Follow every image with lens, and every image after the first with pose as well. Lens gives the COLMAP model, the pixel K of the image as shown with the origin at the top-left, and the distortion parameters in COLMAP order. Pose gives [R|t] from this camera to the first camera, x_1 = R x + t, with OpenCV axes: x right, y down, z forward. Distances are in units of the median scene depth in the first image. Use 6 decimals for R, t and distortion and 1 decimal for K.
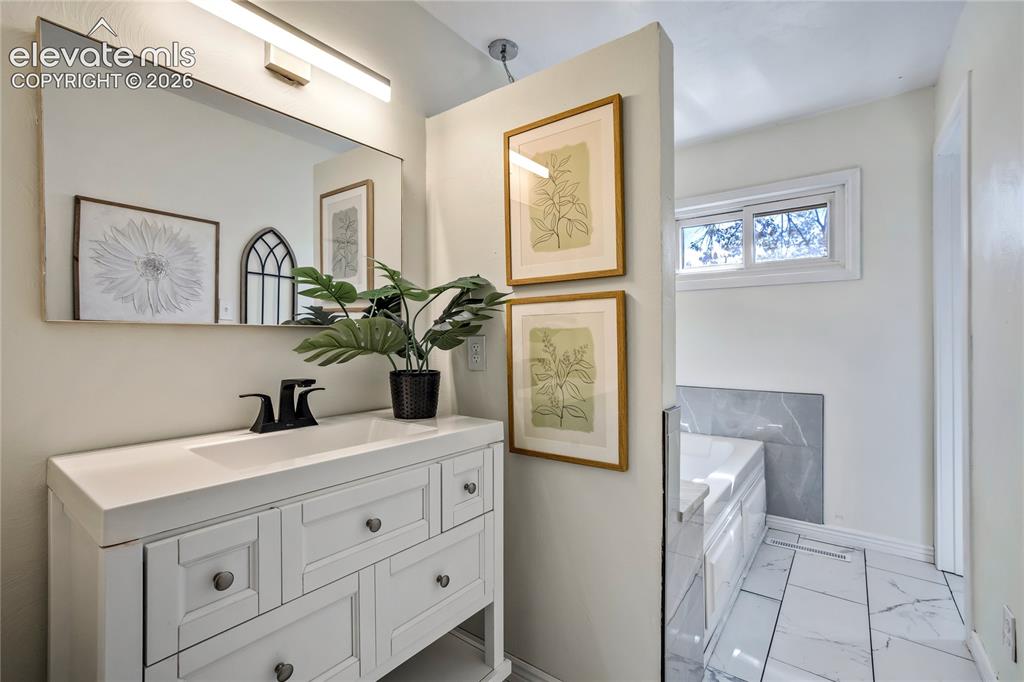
lens RADIAL K [[440.7, 0, 515.1], [0, 440.7, 338.9], [0, 0, 1]] dist [-0.022730, 0.008047]
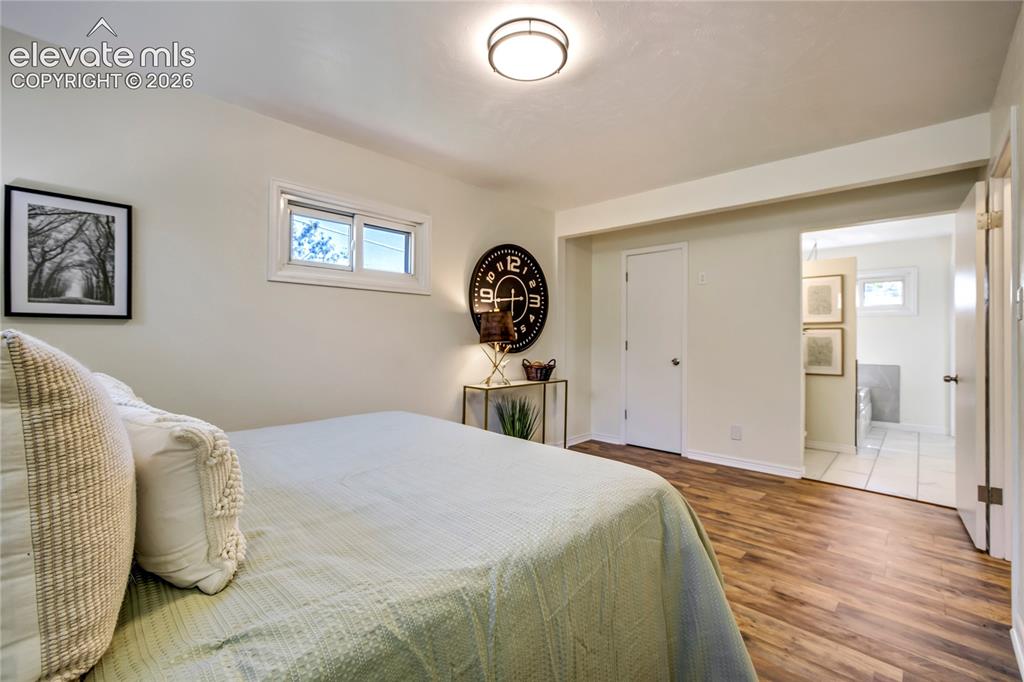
lens RADIAL K [[440.7, 0, 517.1], [0, 440.7, 343.6], [0, 0, 1]] dist [-0.022730, 0.008047]
pose [[0.995174, 0.000732, -0.098122, -1.044957], [-0.000059, 0.999976, 0.006864, 0.000922], [0.098124, -0.006825, 0.995151, -1.437591]]
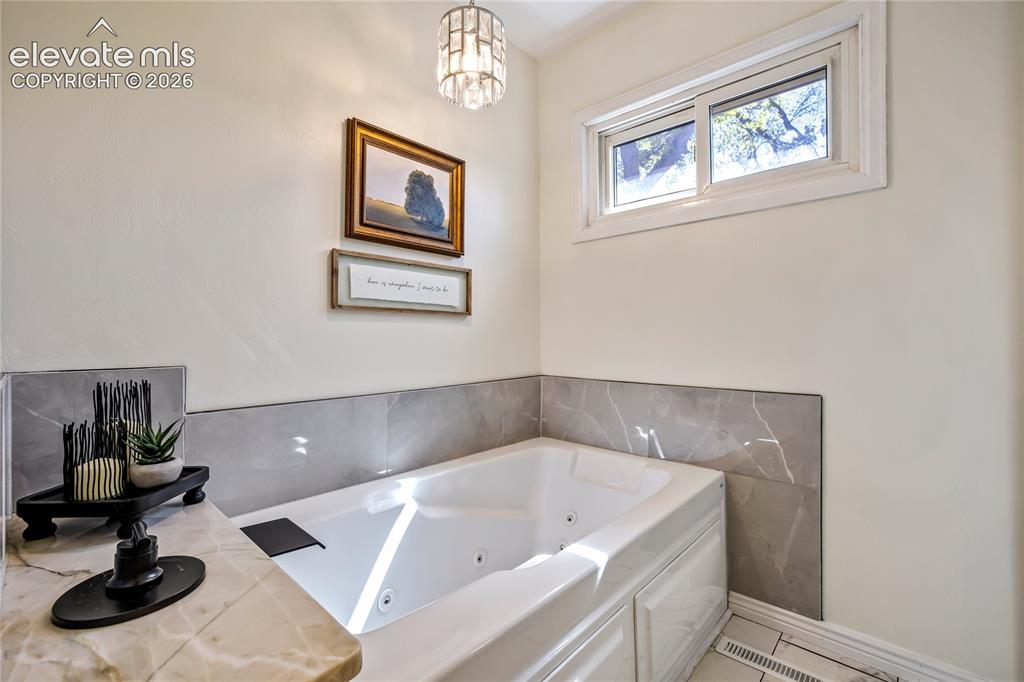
lens RADIAL K [[440.7, 0, 503.7], [0, 440.7, 336.6], [0, 0, 1]] dist [-0.022730, 0.008047]
pose [[0.995148, -0.003304, -0.098331, 0.342308], [0.002789, 0.999982, -0.005377, 0.051884], [0.098347, 0.005076, 0.995139, 0.382110]]
